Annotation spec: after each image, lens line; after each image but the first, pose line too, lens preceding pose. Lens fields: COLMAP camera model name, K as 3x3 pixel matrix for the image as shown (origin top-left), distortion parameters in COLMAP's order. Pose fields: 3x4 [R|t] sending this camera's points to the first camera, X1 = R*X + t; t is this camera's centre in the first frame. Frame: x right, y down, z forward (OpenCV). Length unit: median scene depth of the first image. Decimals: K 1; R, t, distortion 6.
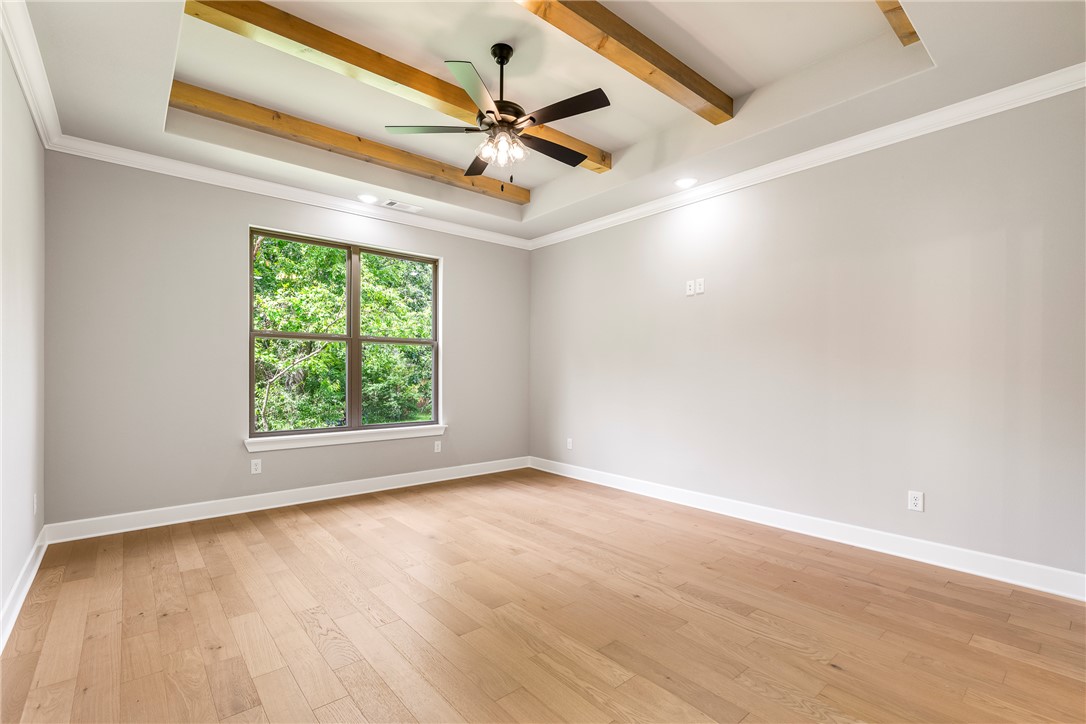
lens RADIAL K [[493.1, 0, 543.3], [0, 493.1, 363.5], [0, 0, 1]] dist [0.000898, 0.000081]
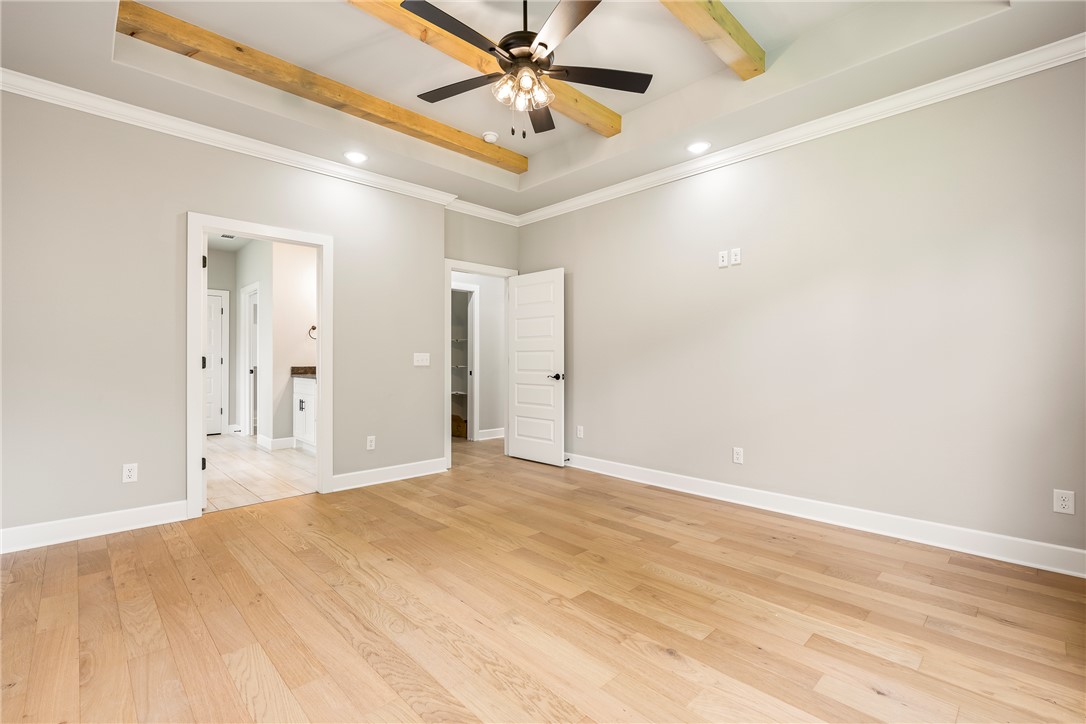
lens RADIAL K [[481.0, 0, 539.6], [0, 481.0, 357.1], [0, 0, 1]] dist [-0.000474, 0.000009]
pose [[-0.998290, -0.004353, -0.058299, -0.067259], [-0.002757, 0.999620, -0.027436, 0.061956], [0.058396, -0.027228, -0.997922, 1.960832]]
